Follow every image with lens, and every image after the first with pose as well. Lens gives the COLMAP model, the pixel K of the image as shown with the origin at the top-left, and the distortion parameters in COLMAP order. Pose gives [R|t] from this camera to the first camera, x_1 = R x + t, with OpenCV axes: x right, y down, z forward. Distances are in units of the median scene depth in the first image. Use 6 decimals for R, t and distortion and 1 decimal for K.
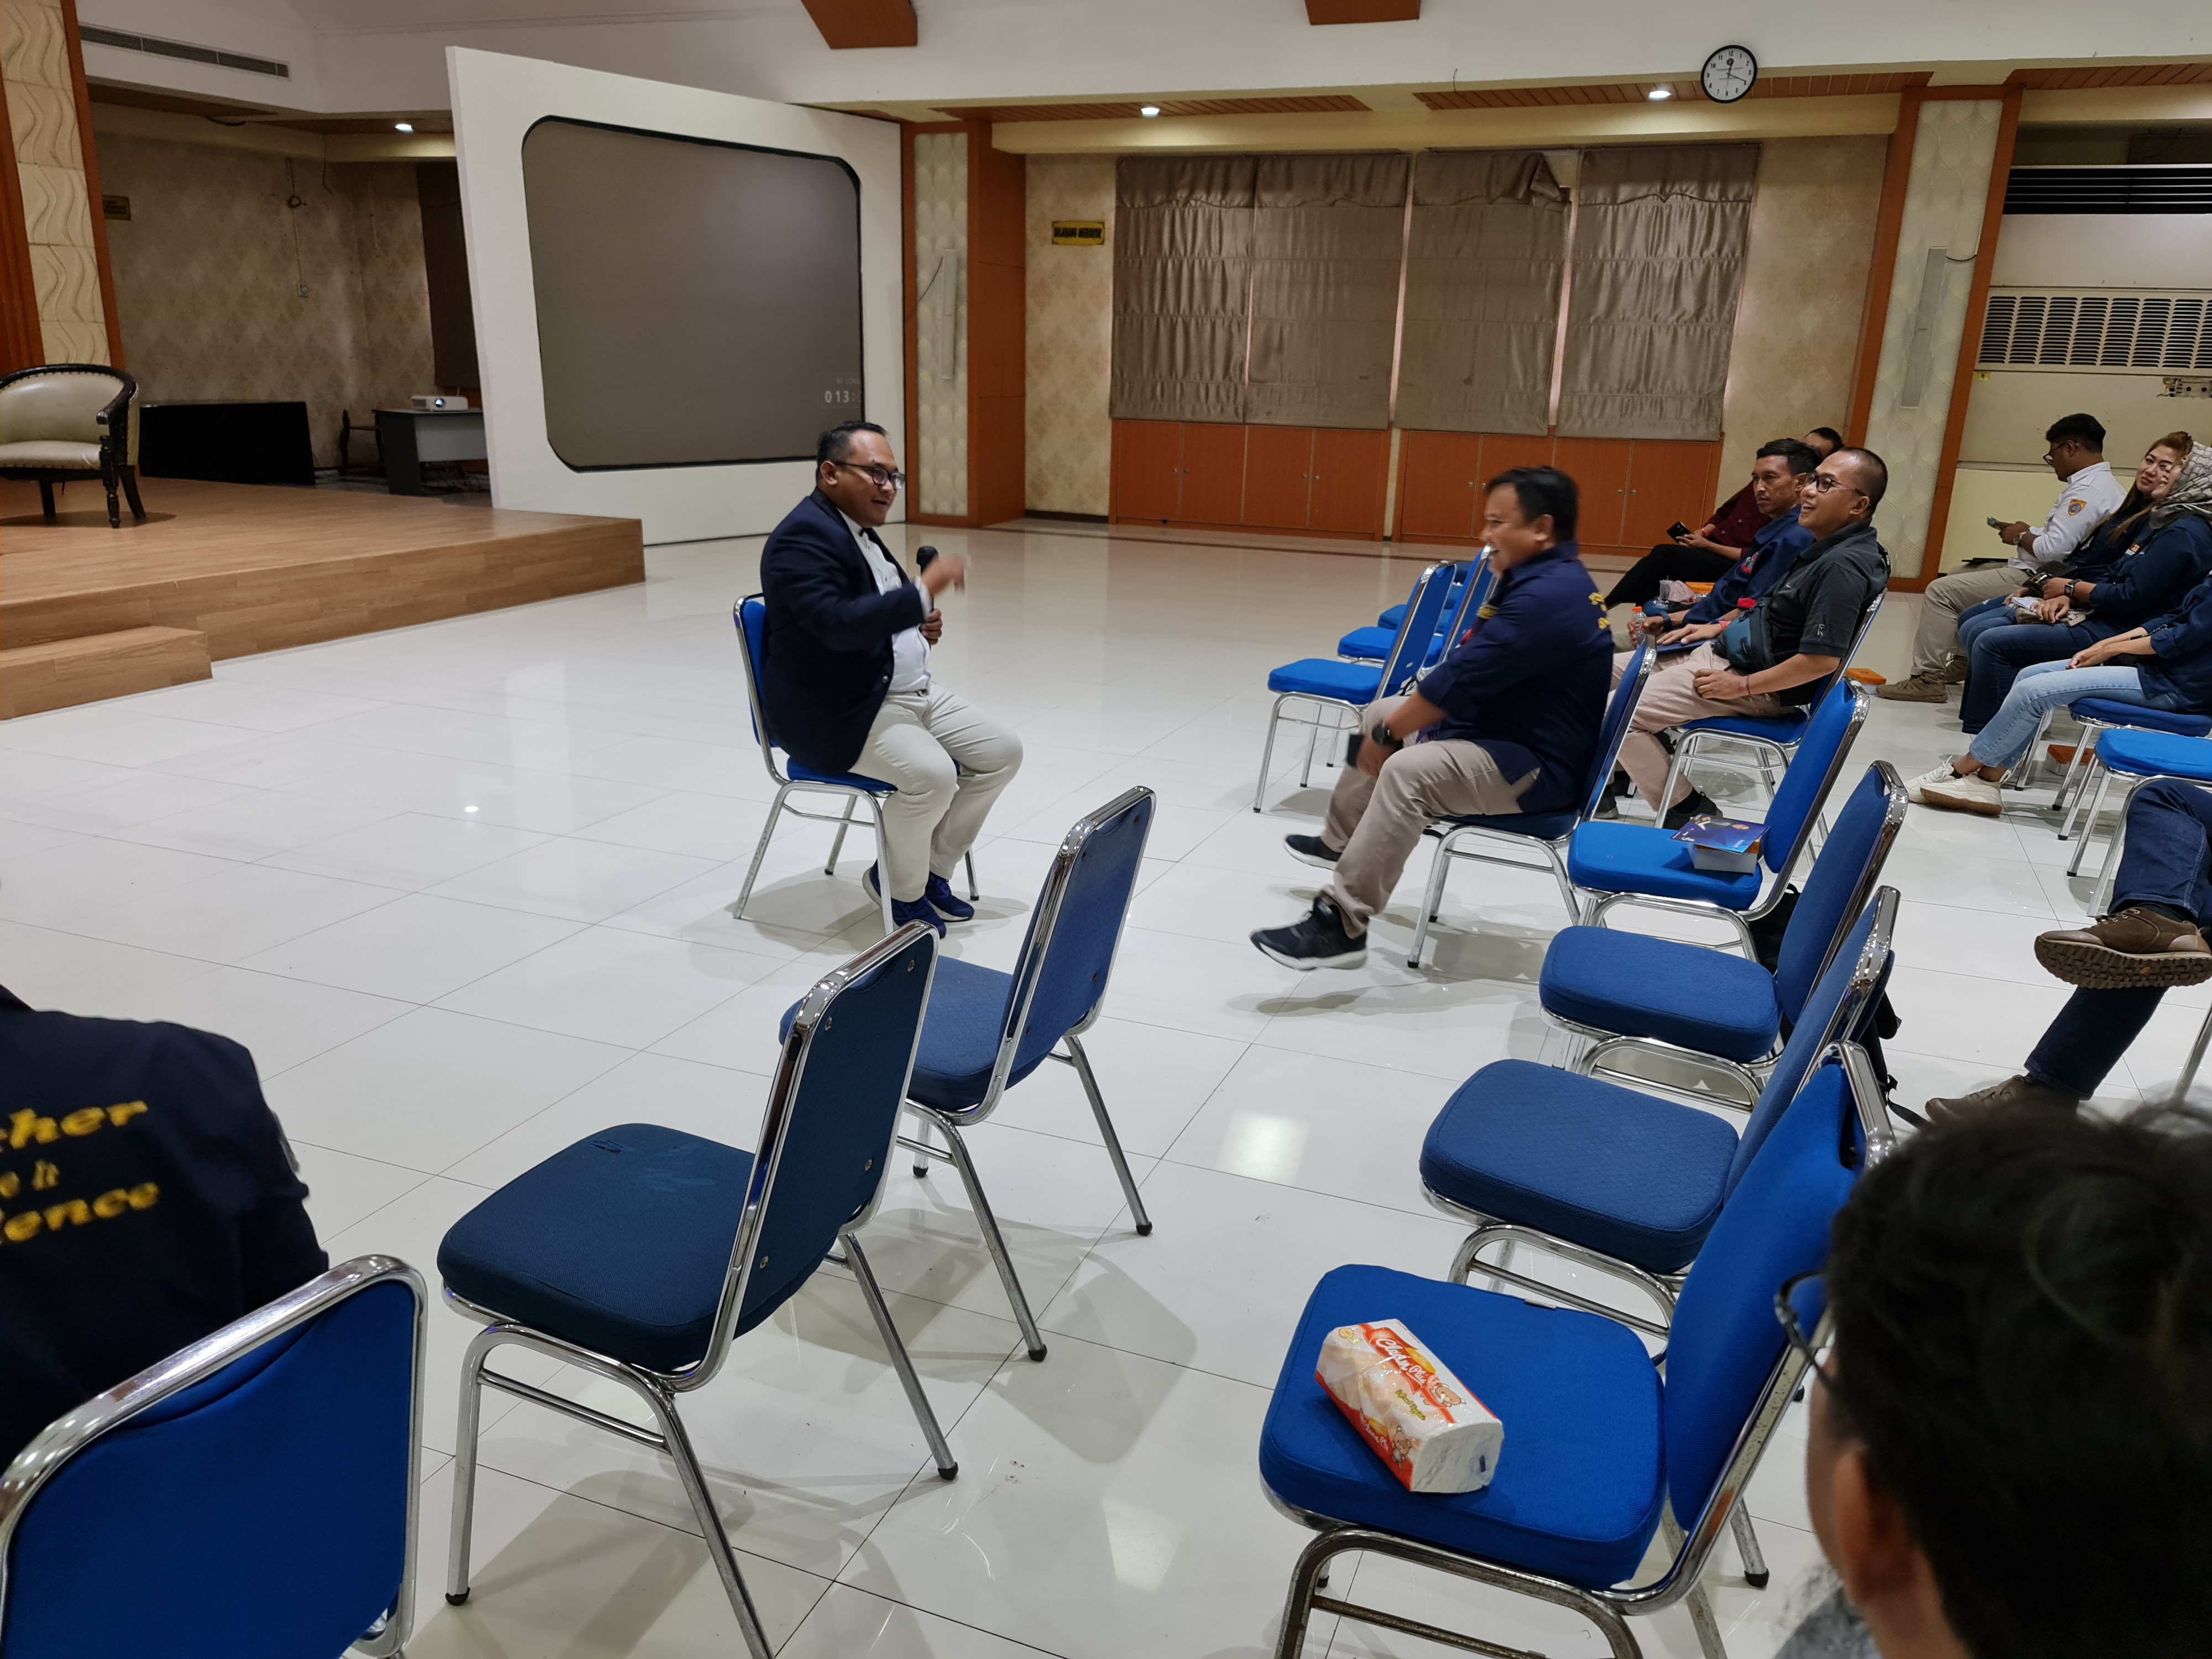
lens RADIAL K [[1625.2, 0, 1106.0], [0, 1625.2, 829.5], [0, 0, 1]] dist [0.025258, -0.002057]
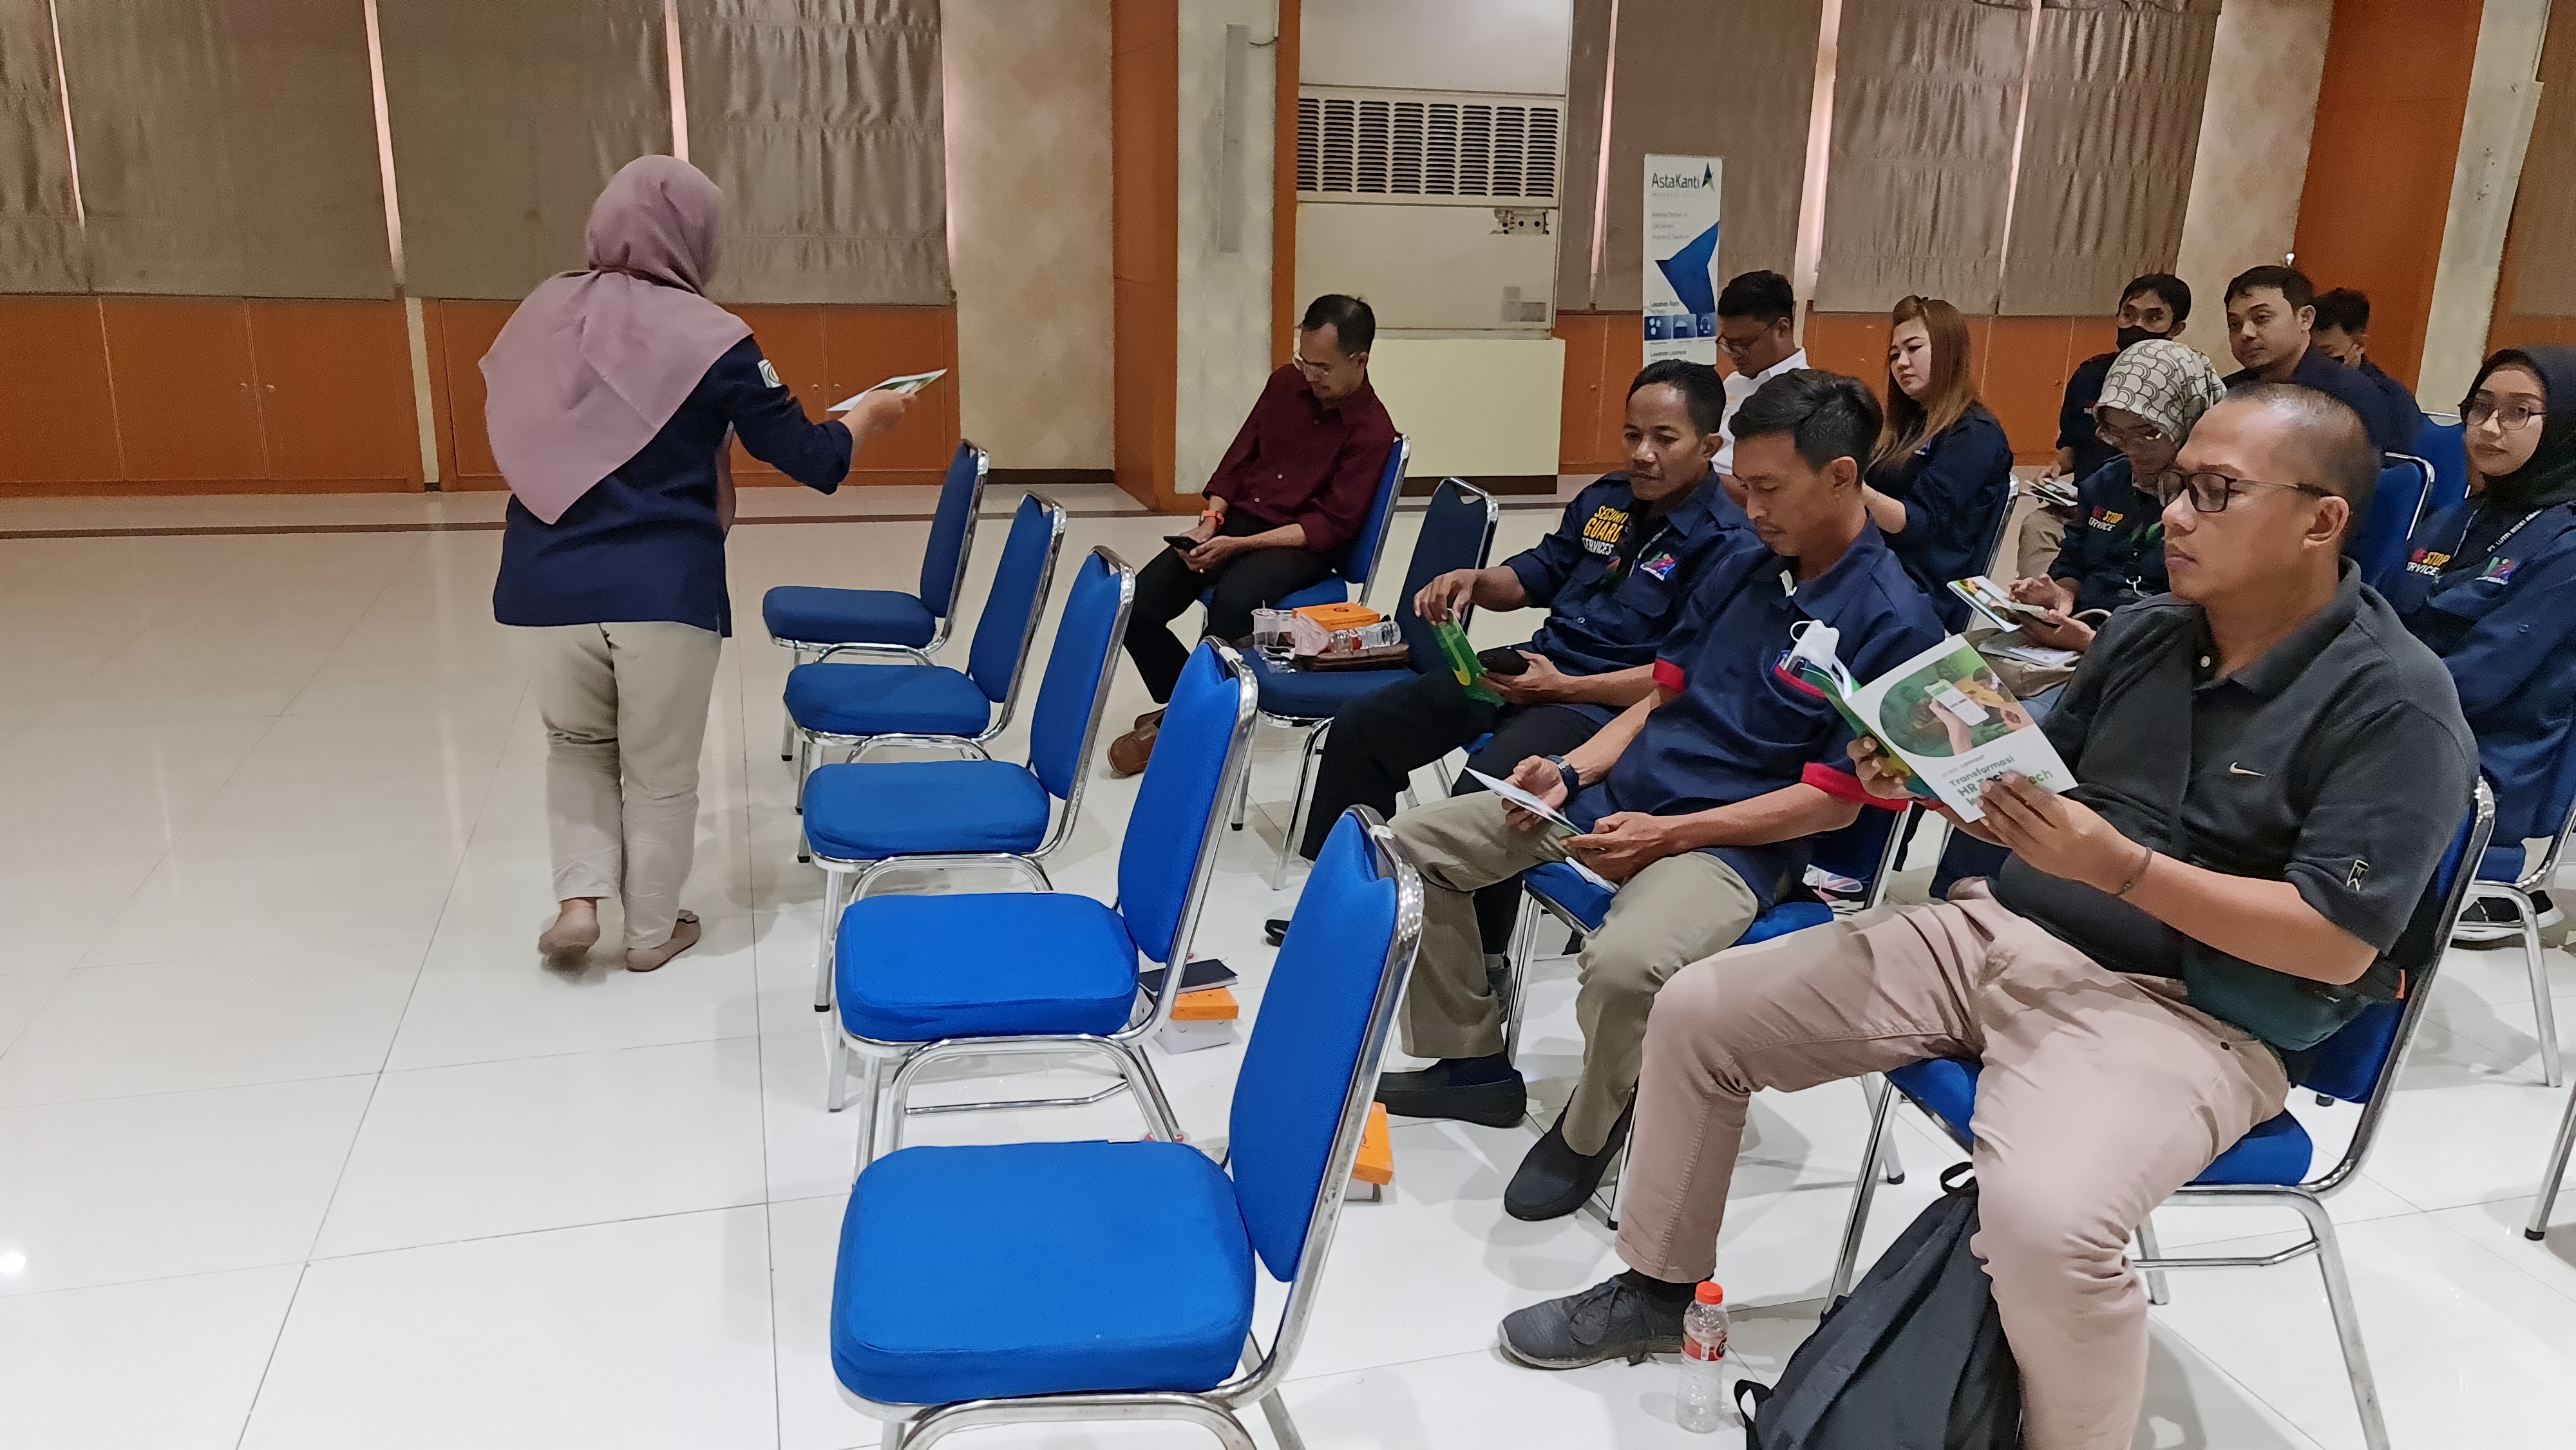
lens RADIAL K [[1905.1, 0, 1287.0], [0, 1905.1, 731.6], [0, 0, 1]] dist [0.094311, -0.057849]
pose [[0.791736, -0.171873, 0.586186, -0.007482], [0.173293, 0.983374, 0.054272, -0.095754], [-0.585768, 0.058613, 0.808357, 0.330069]]
